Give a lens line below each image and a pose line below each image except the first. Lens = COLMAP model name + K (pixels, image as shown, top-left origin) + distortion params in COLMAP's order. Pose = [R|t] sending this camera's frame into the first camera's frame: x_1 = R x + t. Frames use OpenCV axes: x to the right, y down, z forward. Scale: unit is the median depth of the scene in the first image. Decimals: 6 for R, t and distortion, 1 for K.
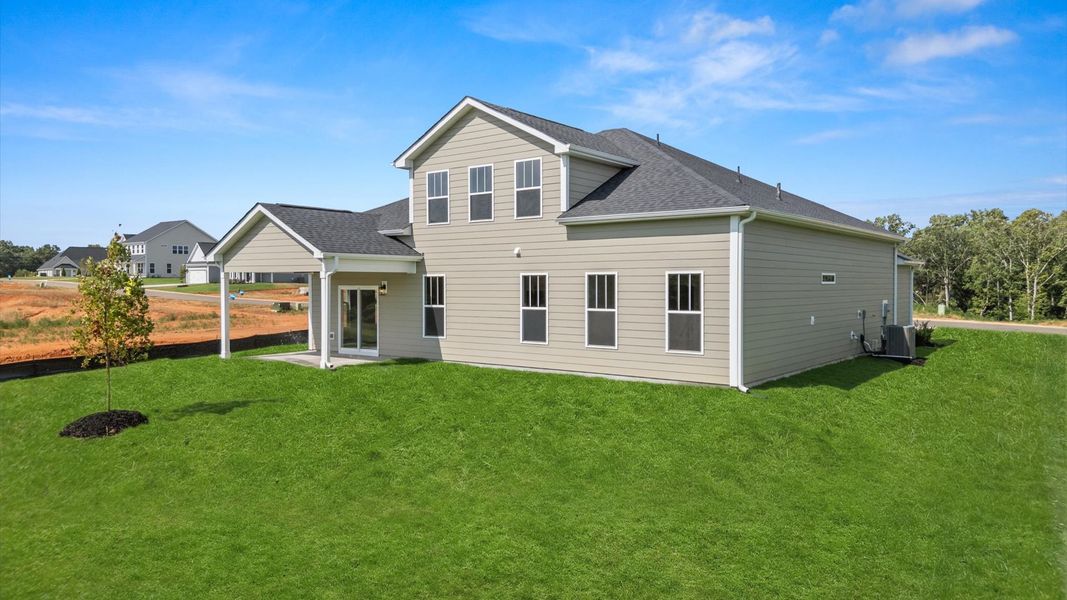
lens RADIAL K [[760.2, 0, 520.6], [0, 760.2, 298.2], [0, 0, 1]] dist [0.001502, -0.001239]
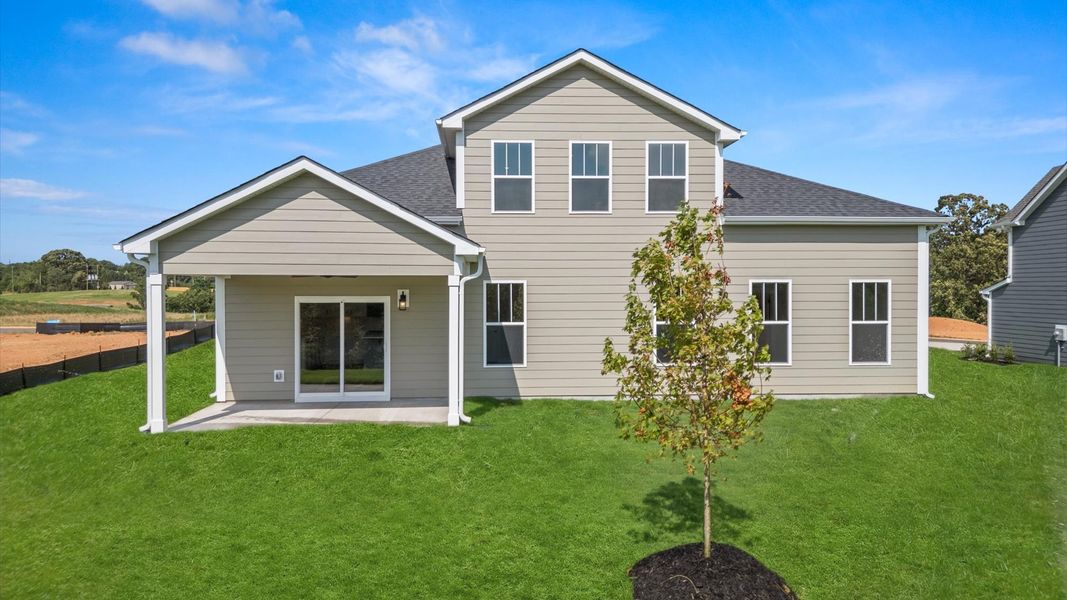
lens RADIAL K [[760.2, 0, 520.6], [0, 760.2, 298.2], [0, 0, 1]] dist [0.001502, -0.001239]
pose [[0.748508, -0.005517, 0.663102, -0.661200], [0.013974, 0.999875, -0.007455, -0.009689], [-0.662978, 0.014847, 0.748492, 0.496124]]
